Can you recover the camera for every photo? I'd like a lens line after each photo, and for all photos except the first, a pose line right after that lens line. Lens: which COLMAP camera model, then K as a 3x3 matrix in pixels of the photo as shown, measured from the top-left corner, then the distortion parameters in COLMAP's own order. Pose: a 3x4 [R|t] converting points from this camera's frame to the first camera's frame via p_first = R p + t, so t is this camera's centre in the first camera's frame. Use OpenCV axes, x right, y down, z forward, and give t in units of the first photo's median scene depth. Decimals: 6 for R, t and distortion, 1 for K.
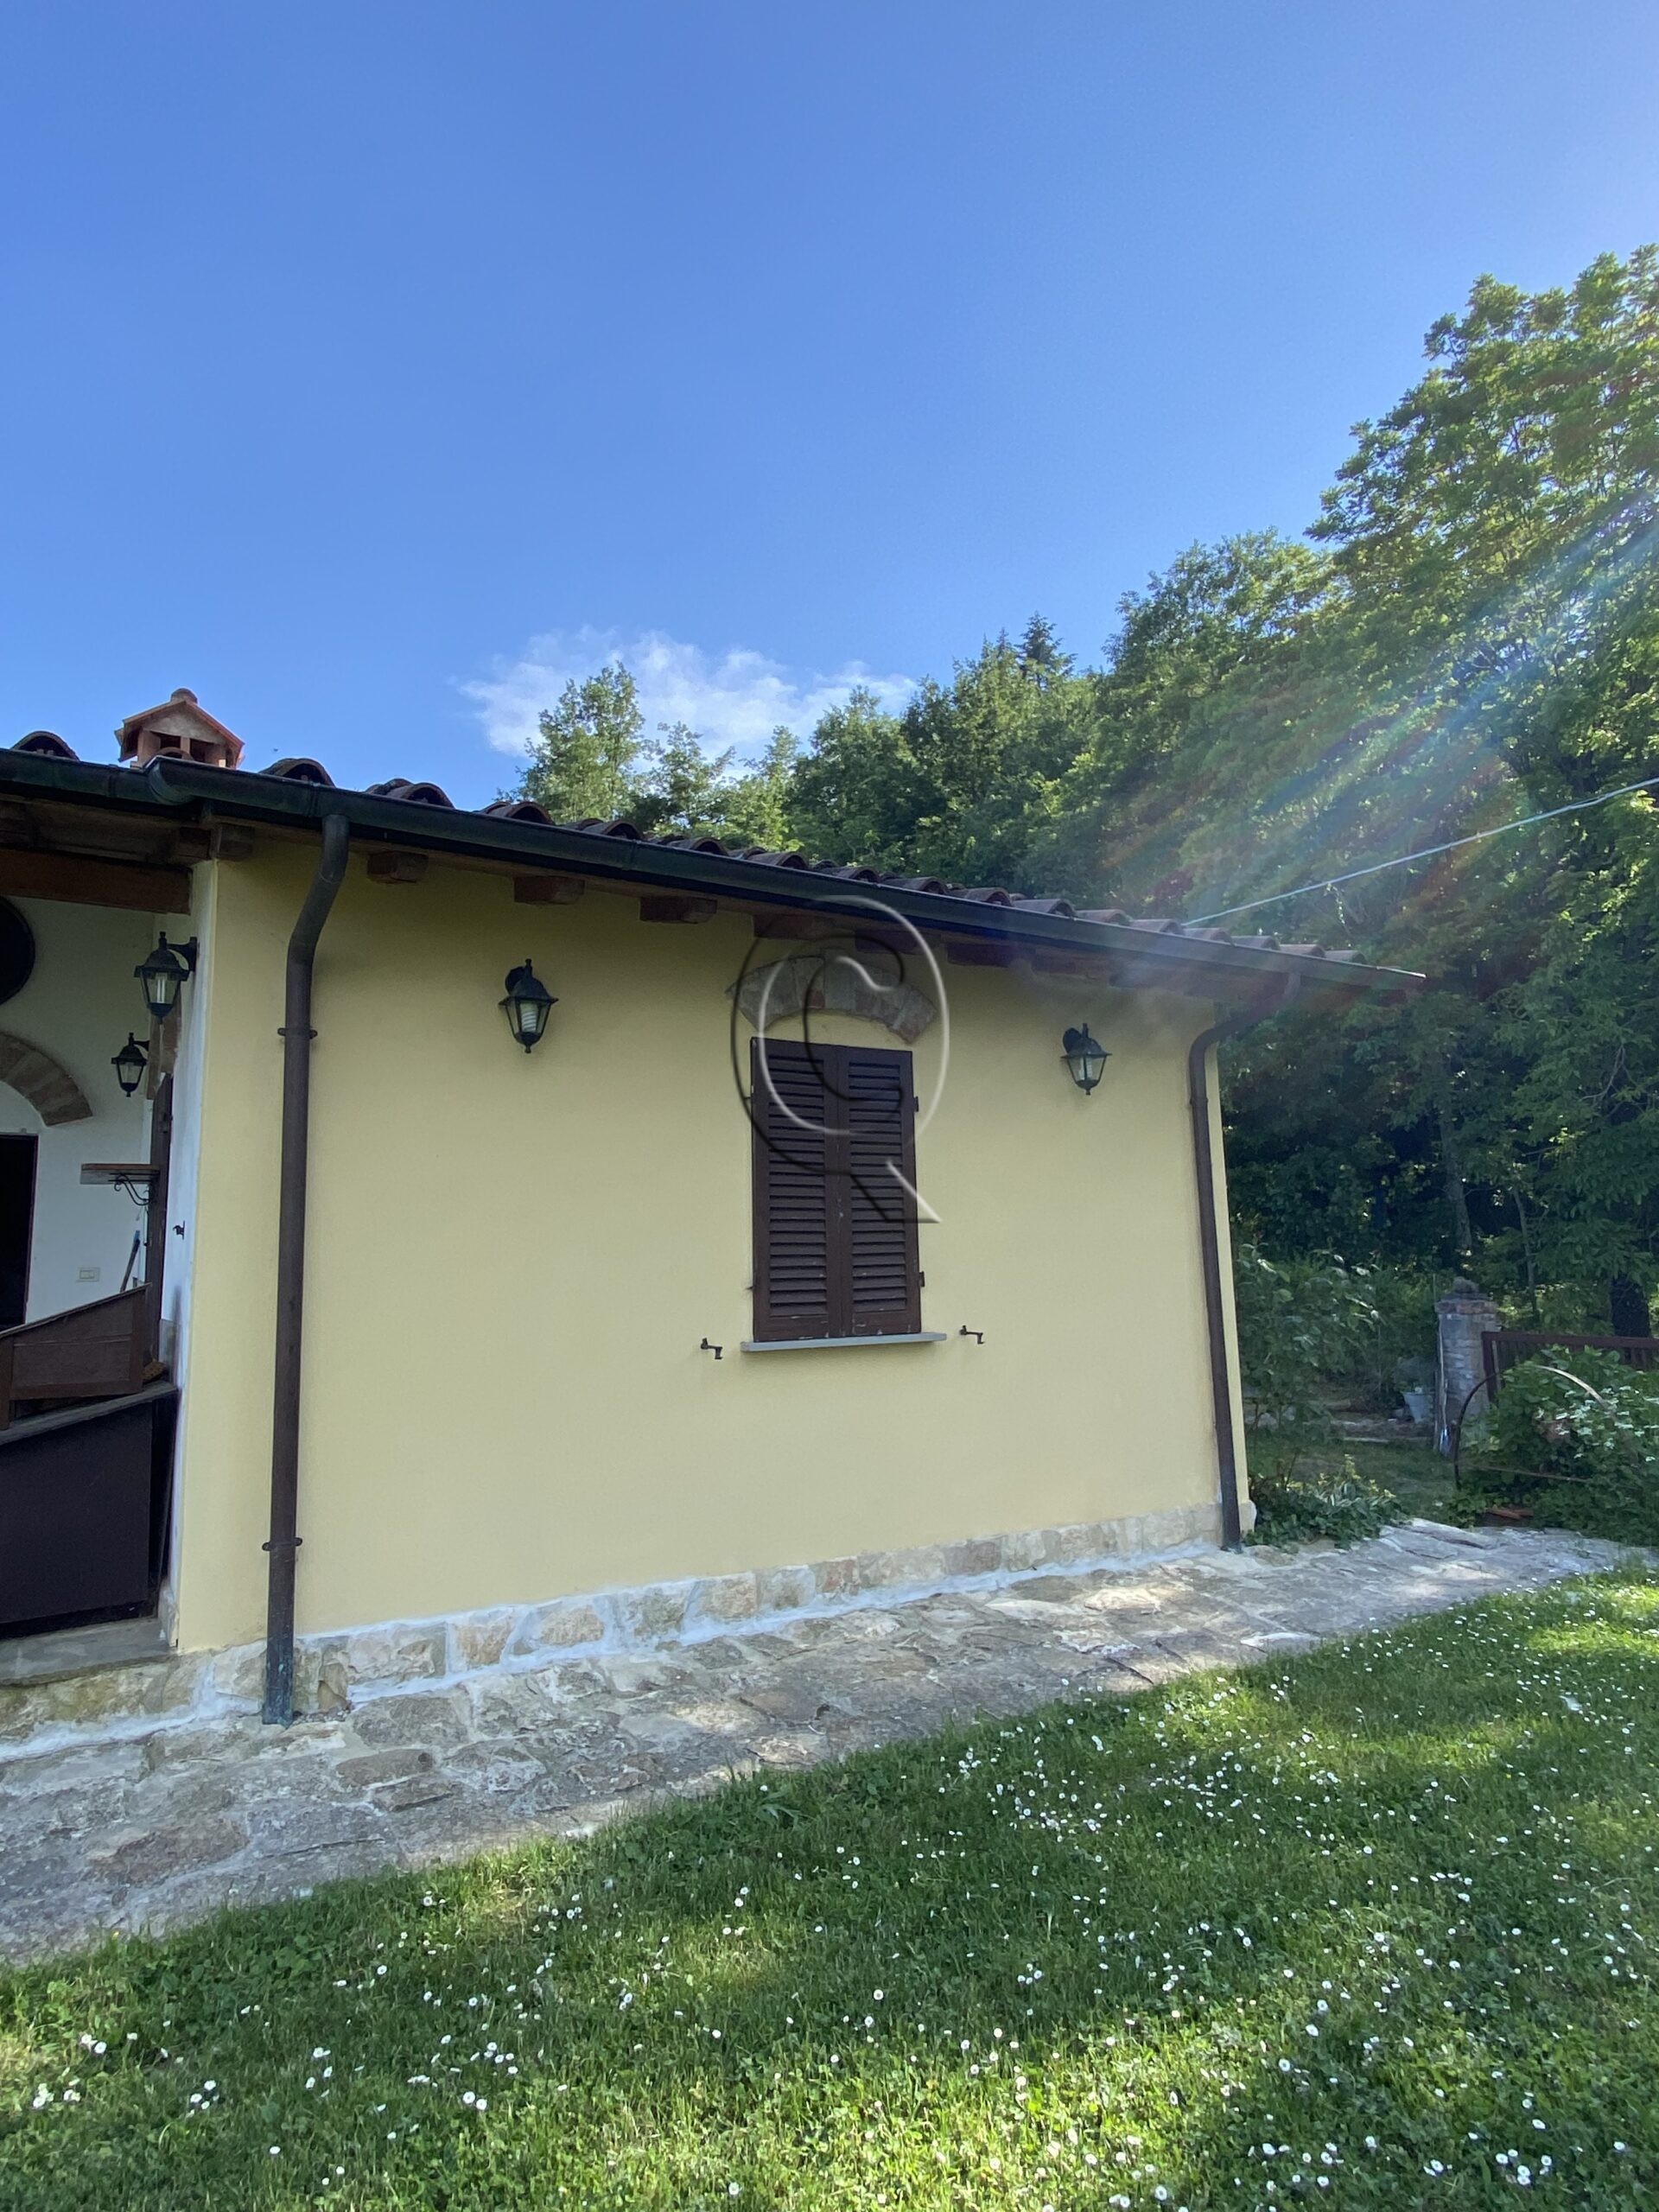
lens RADIAL K [[1246.4, 0, 809.7], [0, 1246.4, 1094.8], [0, 0, 1]] dist [0.015934, -0.027670]
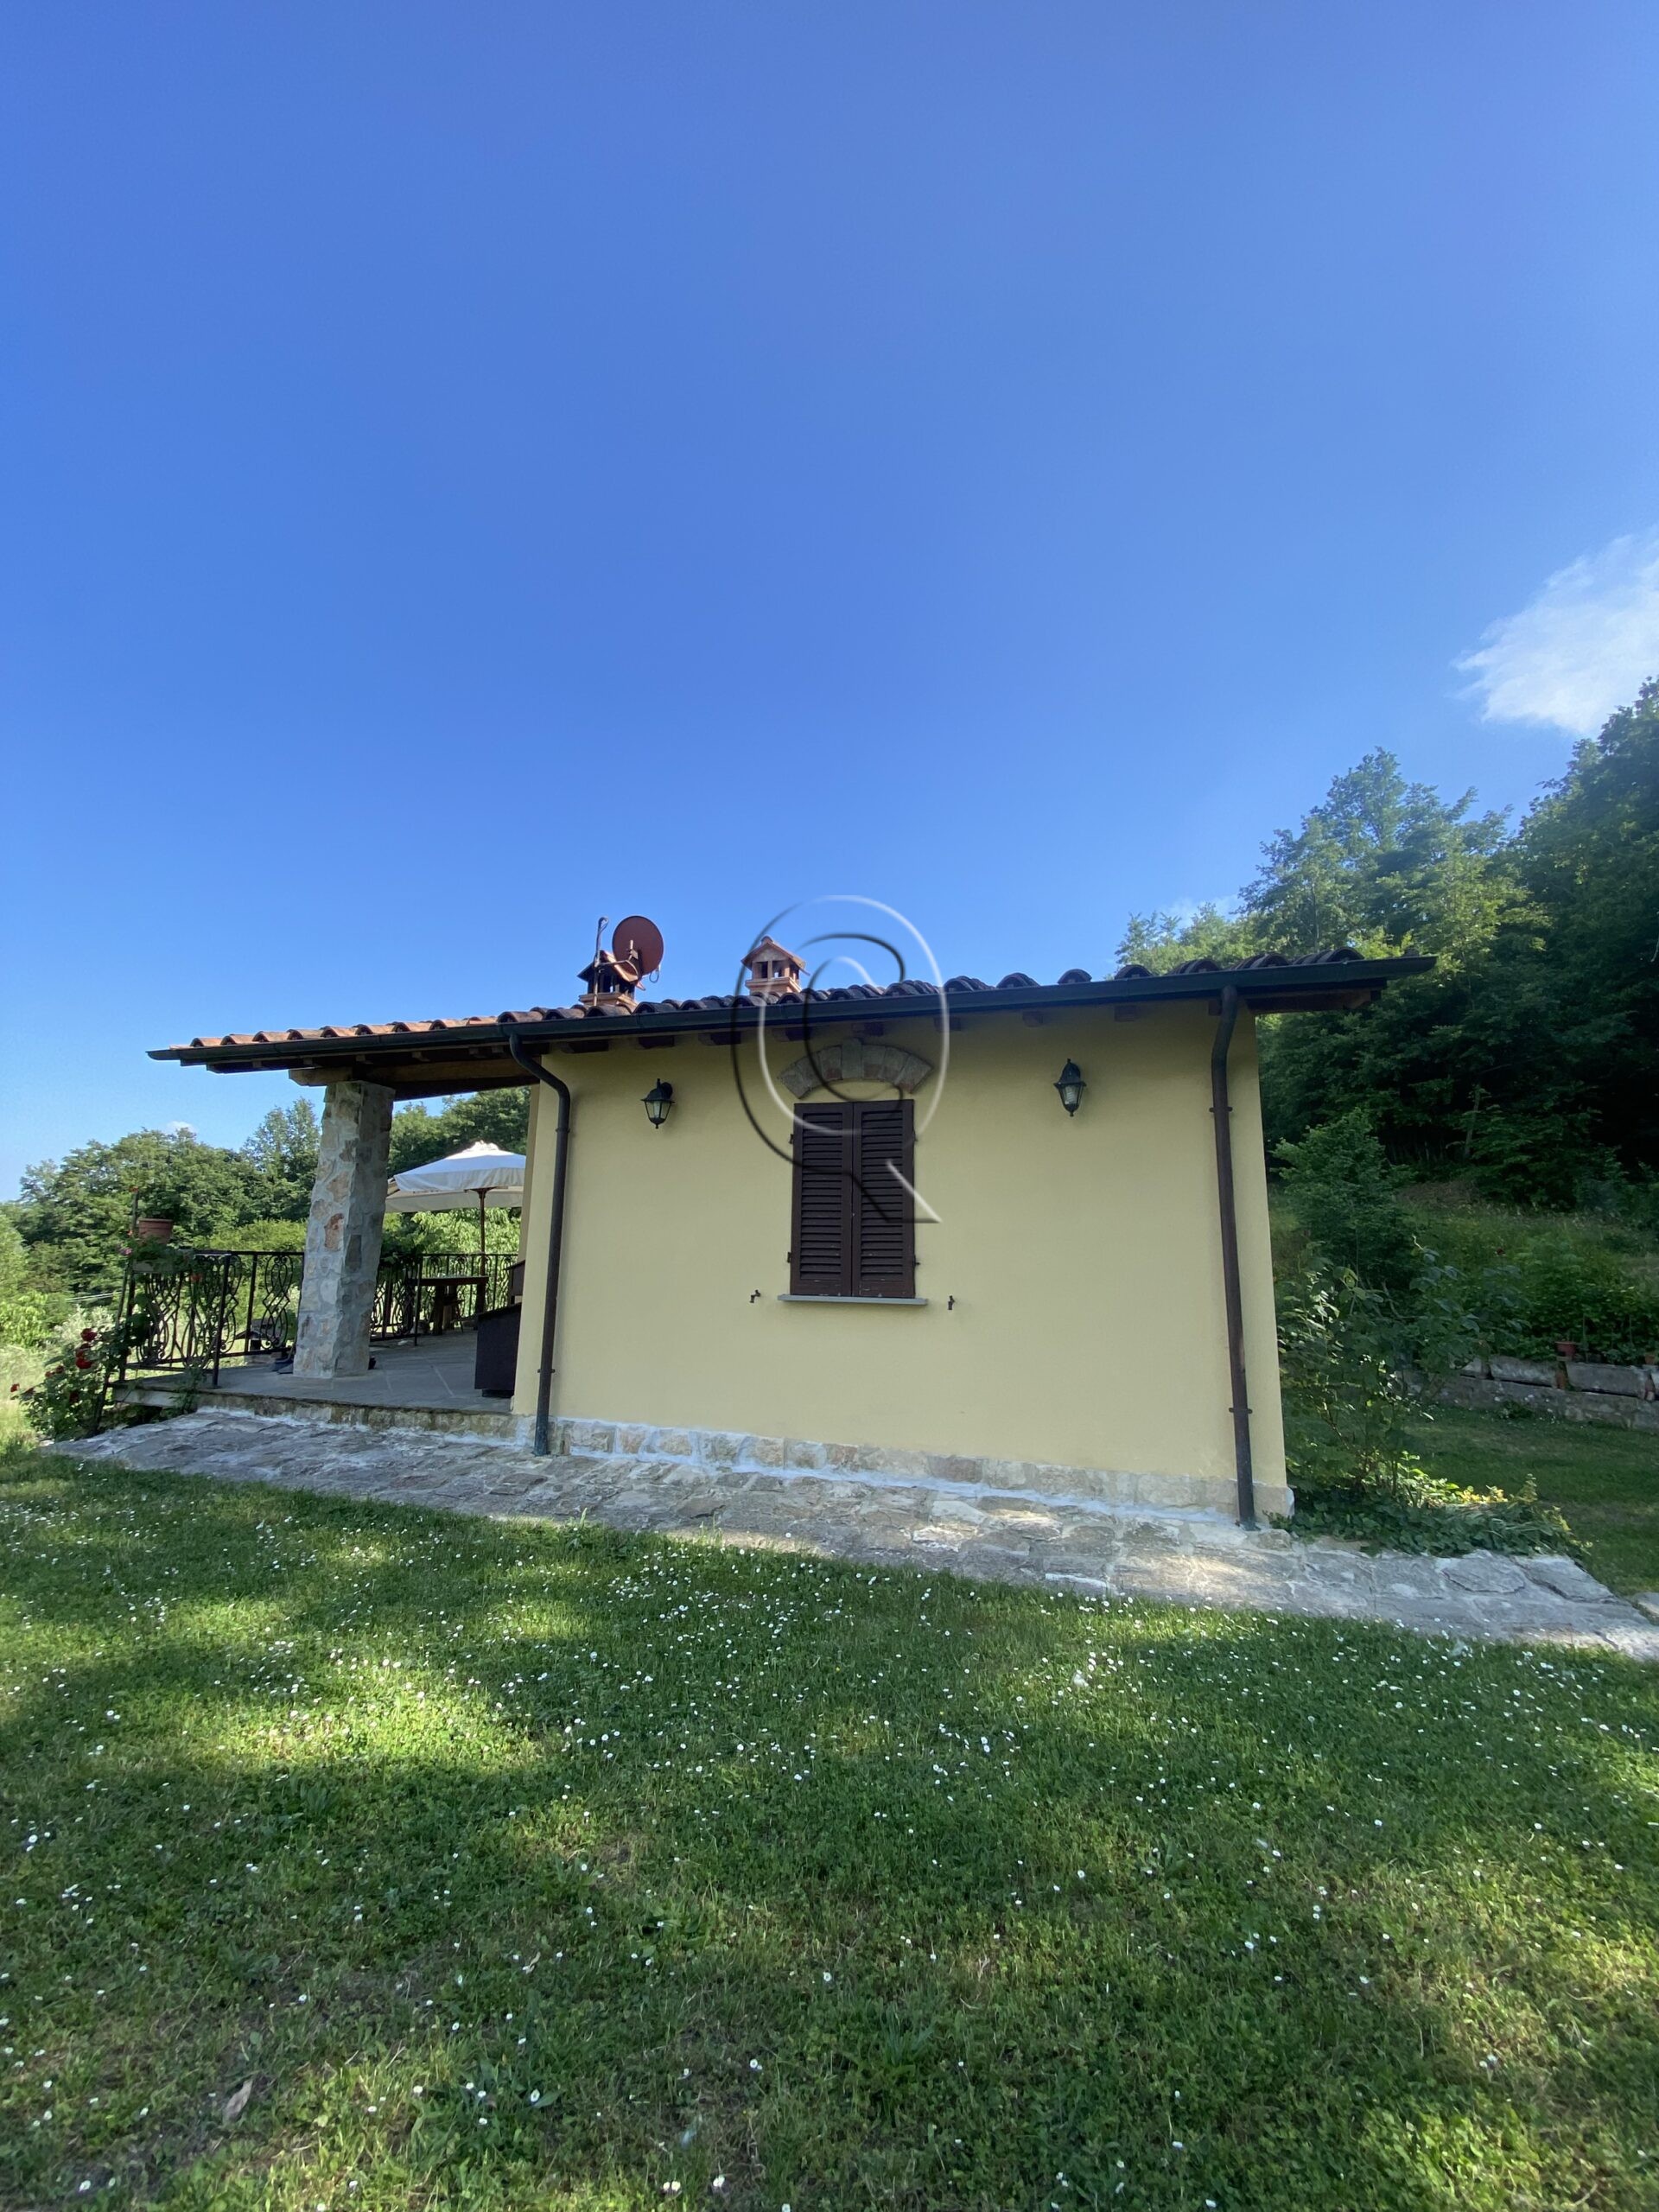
lens RADIAL K [[881.3, 0, 828.9], [0, 881.3, 1098.4], [0, 0, 1]] dist [-0.001658, -0.002909]
pose [[0.663238, -0.099906, -0.741710, 0.836481], [0.079919, 0.994838, -0.062537, 0.021554], [0.744129, -0.017800, 0.667799, 0.283006]]
